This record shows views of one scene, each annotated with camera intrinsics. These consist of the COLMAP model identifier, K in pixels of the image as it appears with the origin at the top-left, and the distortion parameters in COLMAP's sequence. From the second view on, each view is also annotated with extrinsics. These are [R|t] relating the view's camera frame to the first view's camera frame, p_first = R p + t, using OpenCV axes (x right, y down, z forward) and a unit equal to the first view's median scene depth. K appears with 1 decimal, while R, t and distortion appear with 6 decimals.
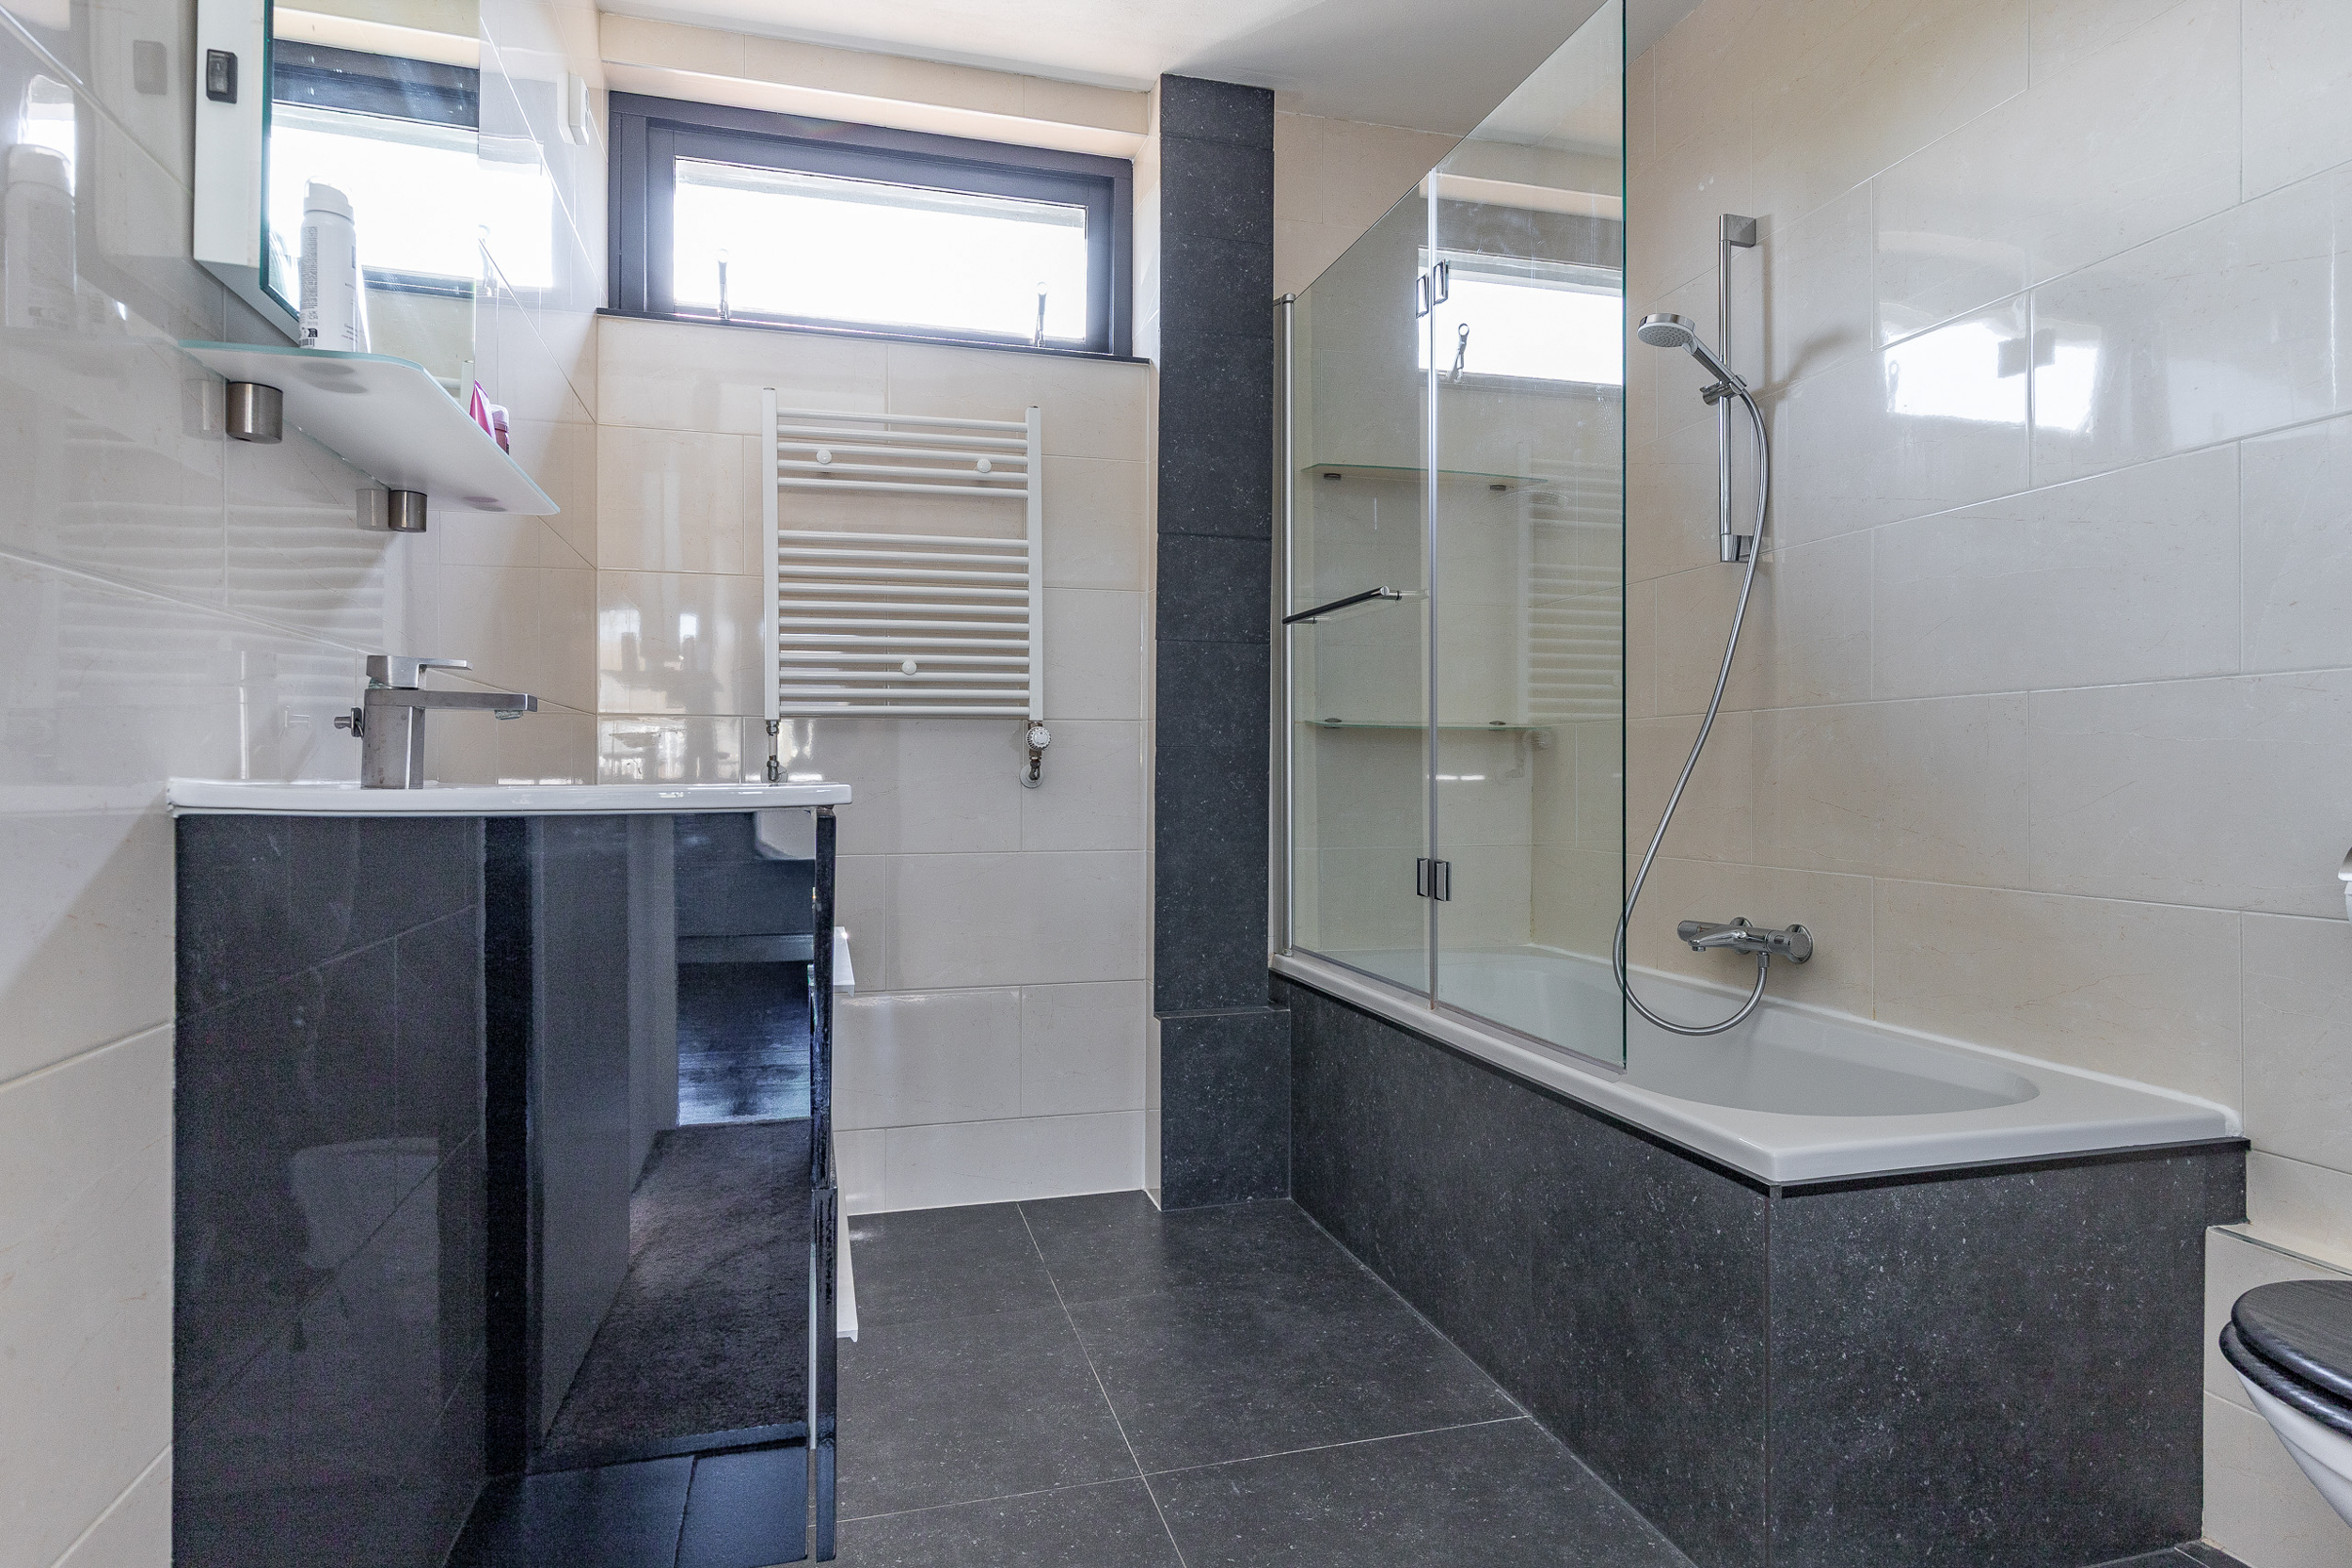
lens RADIAL K [[1327.7, 0, 1177.9], [0, 1327.7, 777.3], [0, 0, 1]] dist [0.003914, -0.000119]
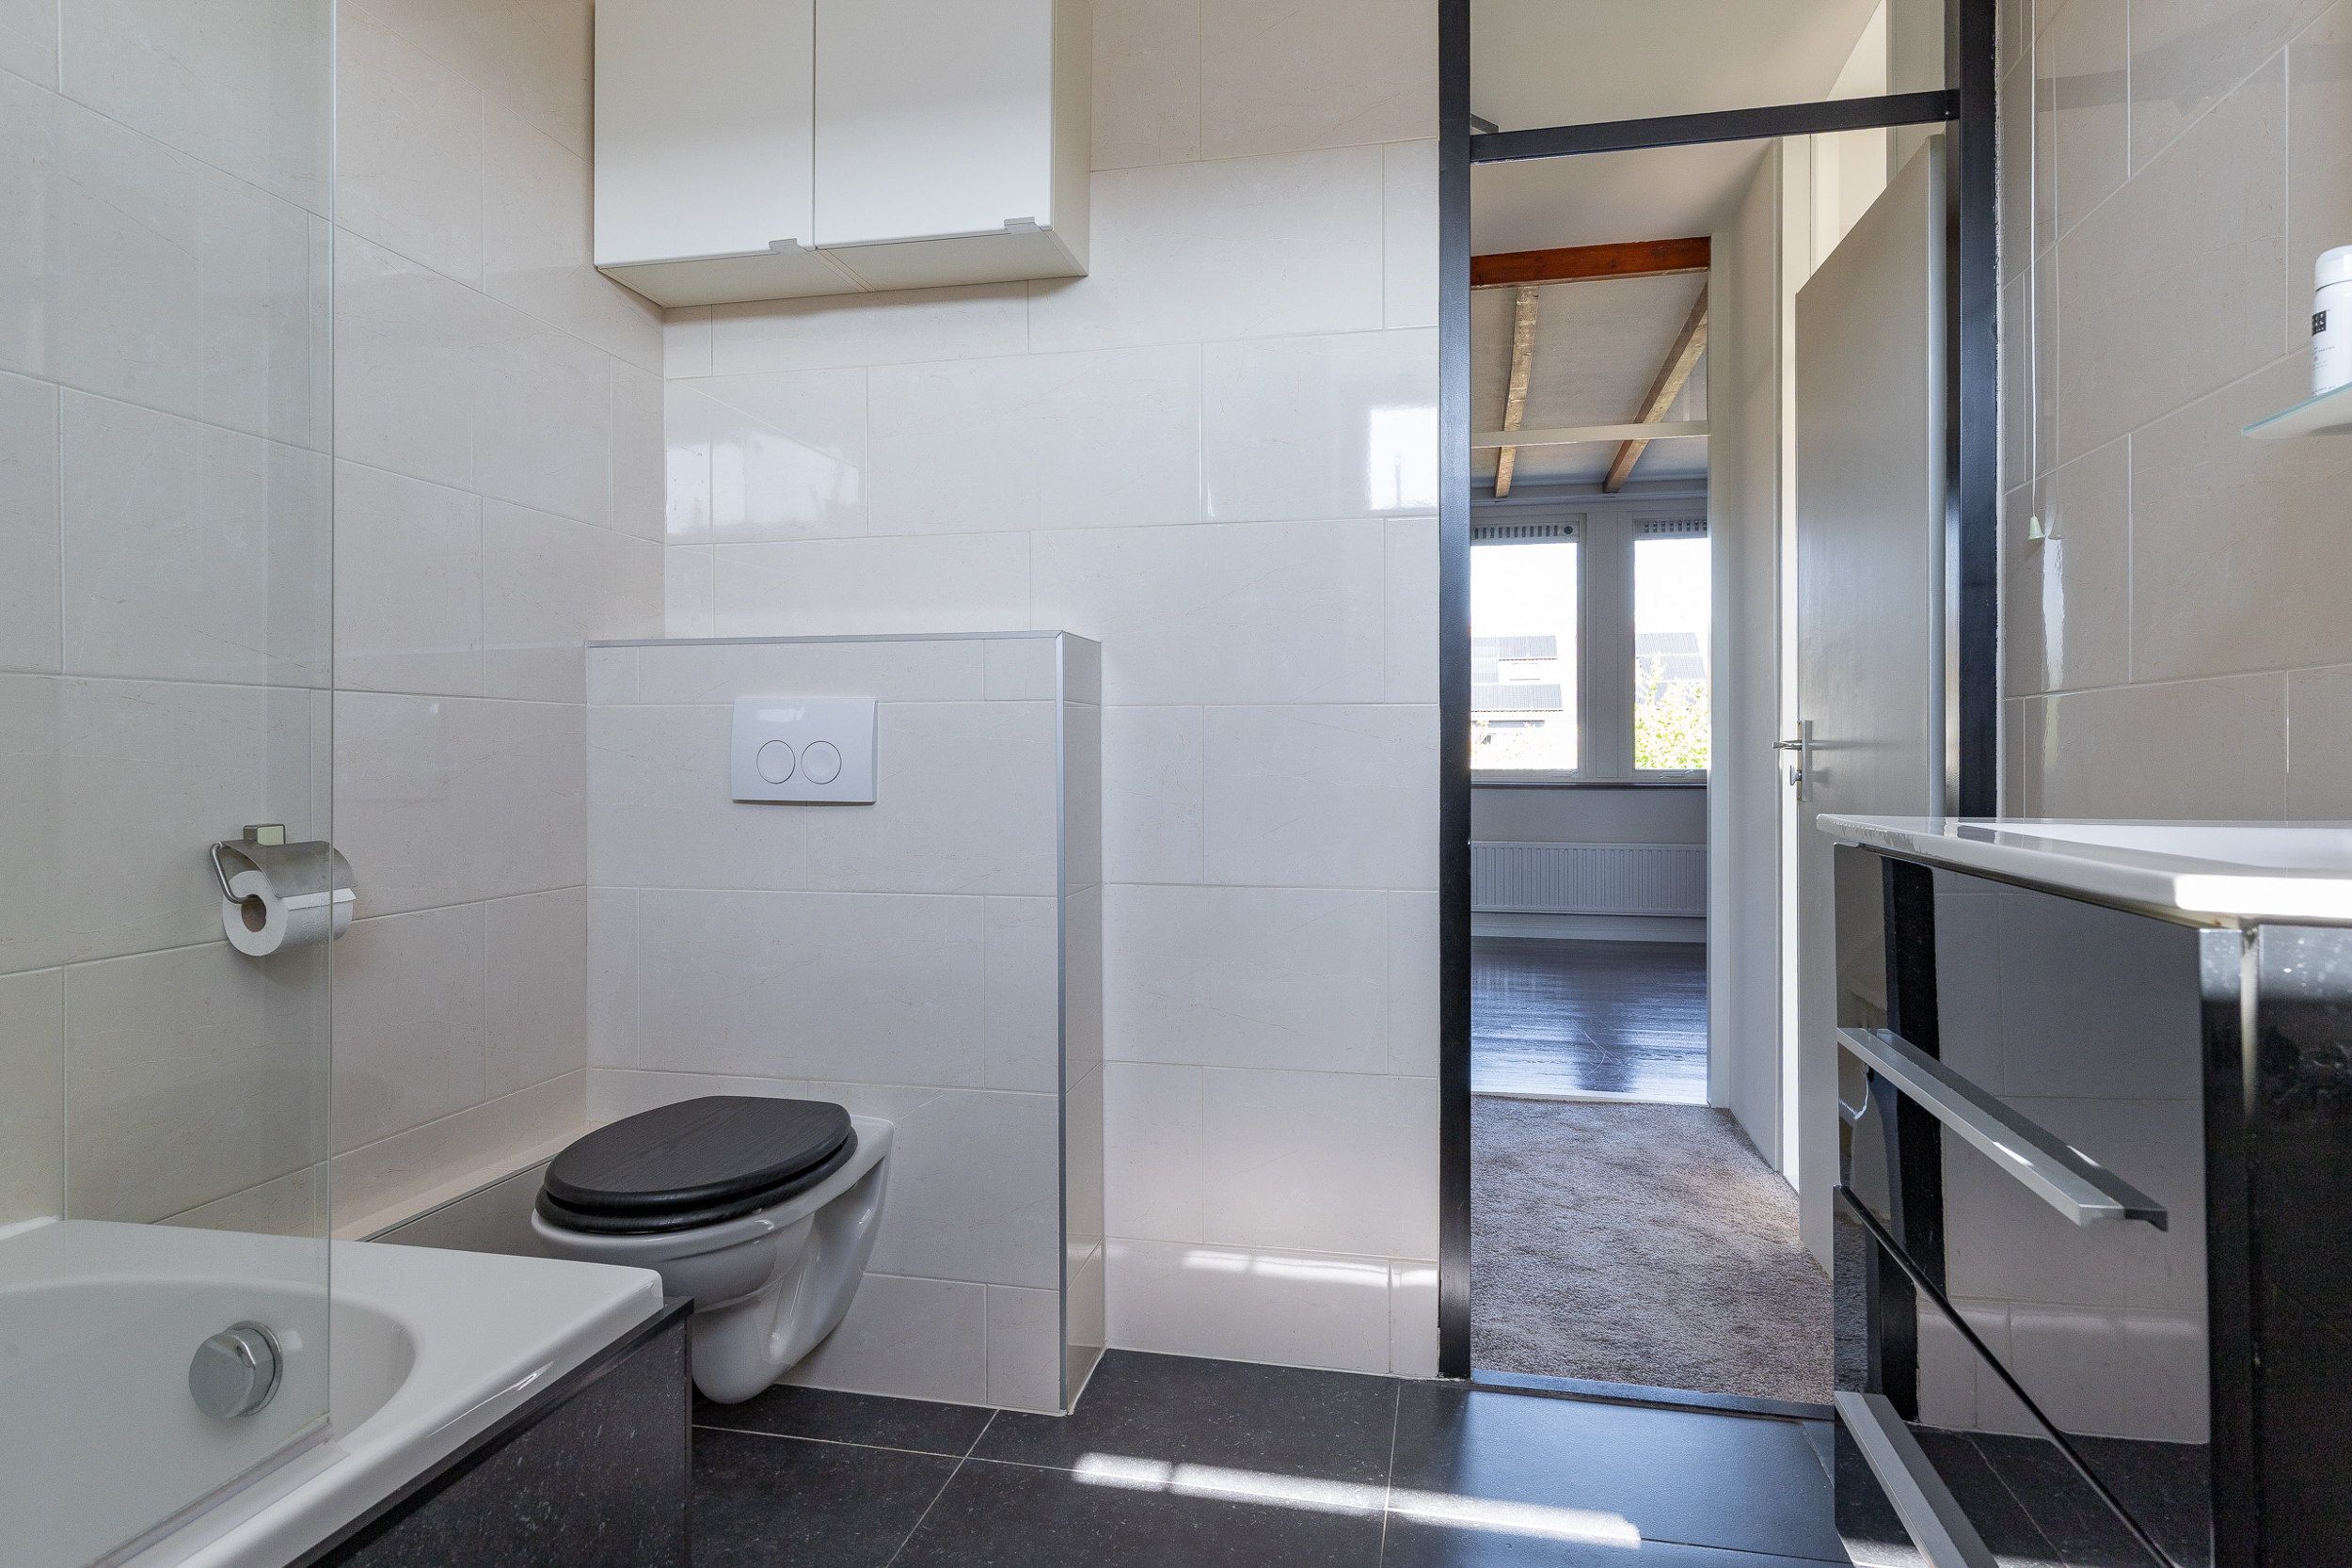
lens RADIAL K [[1327.7, 0, 1172.3], [0, 1327.7, 780.3], [0, 0, 1]] dist [0.003914, -0.000119]
pose [[-0.895838, -0.007230, 0.444321, -0.167220], [-0.005990, 0.999973, 0.004195, -0.020071], [-0.444340, 0.001097, -0.895858, 1.421317]]
